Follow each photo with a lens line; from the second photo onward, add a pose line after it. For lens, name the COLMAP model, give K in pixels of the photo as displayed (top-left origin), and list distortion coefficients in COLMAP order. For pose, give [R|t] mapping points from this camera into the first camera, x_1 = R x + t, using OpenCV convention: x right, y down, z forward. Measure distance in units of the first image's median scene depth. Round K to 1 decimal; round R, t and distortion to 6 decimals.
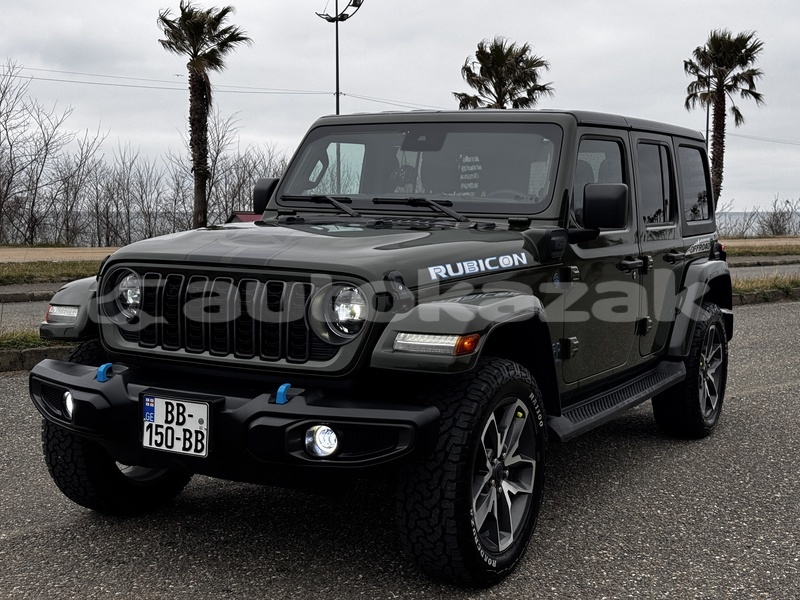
lens RADIAL K [[1103.6, 0, 410.0], [0, 1103.6, 301.9], [0, 0, 1]] dist [0.147477, -0.124043]
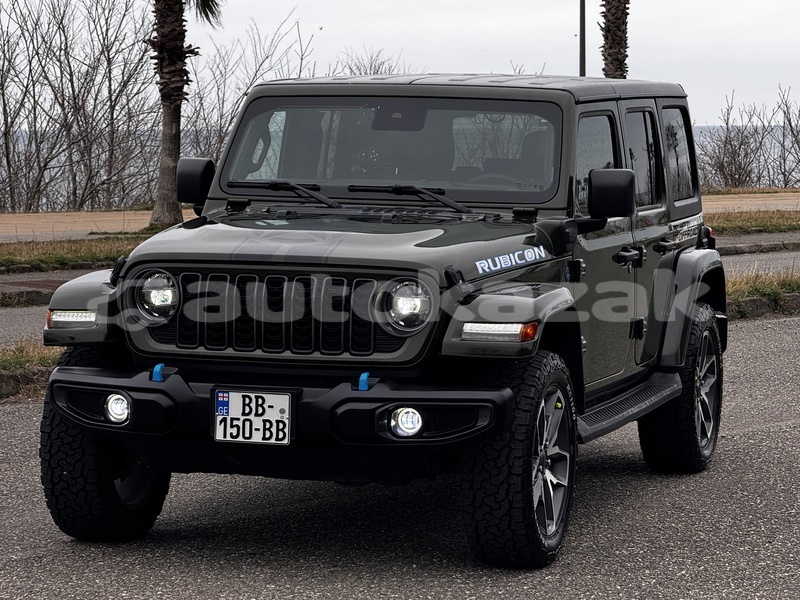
lens RADIAL K [[2810.5, 0, 400.0], [0, 2810.5, 300.0], [0, 0, 1]] dist [0.219267, -0.568770]
pose [[0.979790, -0.020389, 0.198988, -0.597304], [0.024413, 0.999544, -0.017790, 0.050959], [-0.198534, 0.022288, 0.979840, -1.618019]]
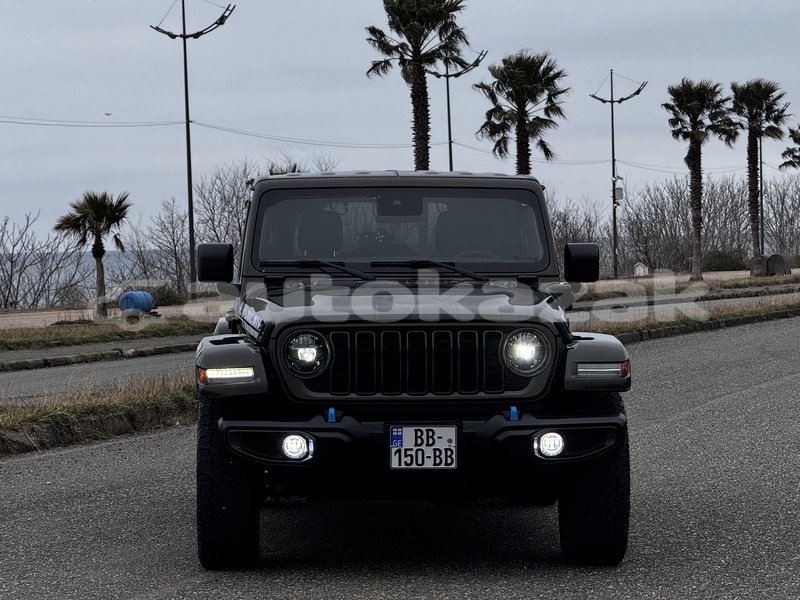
lens RADIAL K [[2810.5, 0, 400.0], [0, 2810.5, 300.0], [0, 0, 1]] dist [0.219267, -0.568770]
pose [[0.857336, -0.036621, 0.513453, -1.856518], [0.071252, 0.996307, -0.047913, 0.095061], [-0.509803, 0.077662, 0.856779, -1.723018]]
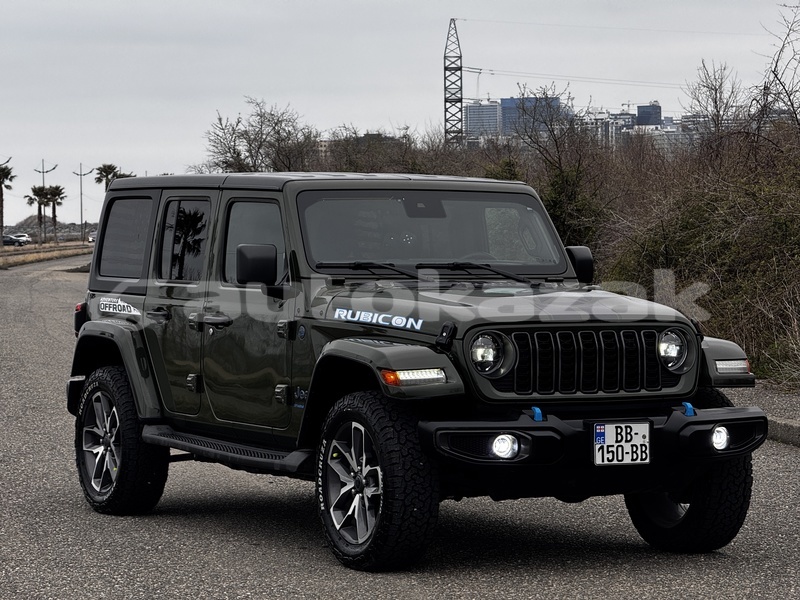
lens RADIAL K [[2810.5, 0, 400.0], [0, 2810.5, 300.0], [0, 0, 1]] dist [0.219267, -0.568770]
pose [[0.552351, -0.037583, 0.832764, -3.069999], [0.089233, 0.995909, -0.014240, -0.031967], [-0.828822, 0.082175, 0.553445, -0.614183]]
